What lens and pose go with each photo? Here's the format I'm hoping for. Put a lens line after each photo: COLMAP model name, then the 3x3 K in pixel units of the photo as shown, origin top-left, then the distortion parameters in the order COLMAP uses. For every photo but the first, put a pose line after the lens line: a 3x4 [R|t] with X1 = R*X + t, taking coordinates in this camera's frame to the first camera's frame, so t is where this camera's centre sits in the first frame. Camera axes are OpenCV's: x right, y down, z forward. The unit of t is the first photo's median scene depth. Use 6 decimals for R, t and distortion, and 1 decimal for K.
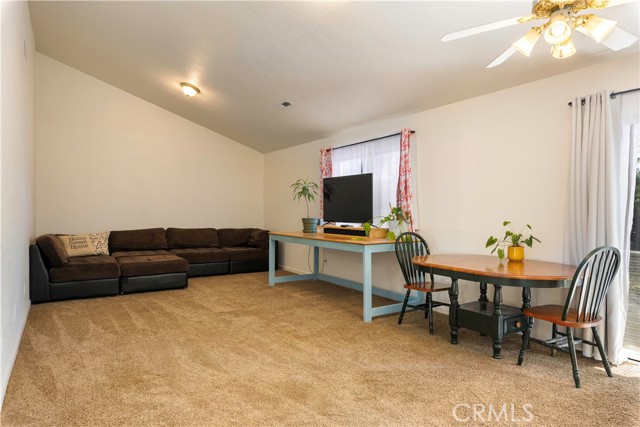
lens RADIAL K [[391.4, 0, 326.7], [0, 391.4, 211.8], [0, 0, 1]] dist [-0.001959, -0.002735]
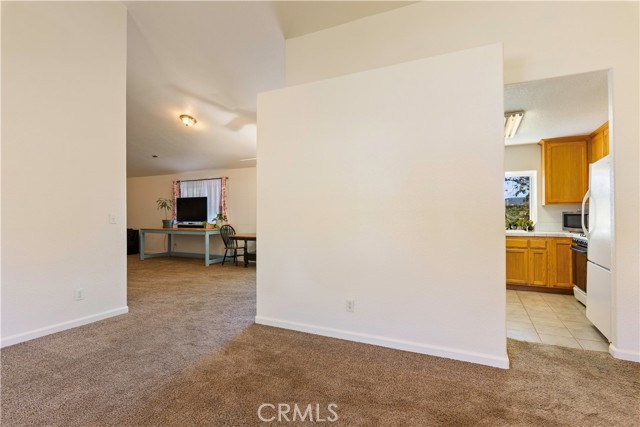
lens RADIAL K [[321.7, 0, 320.0], [0, 321.7, 213.5], [0, 0, 1]] dist [-0.004968, 0.000008]
pose [[0.865755, -0.000310, 0.500468, -0.213840], [0.005174, 0.999952, -0.008332, 0.004272], [-0.500441, 0.009803, 0.865715, -0.745872]]
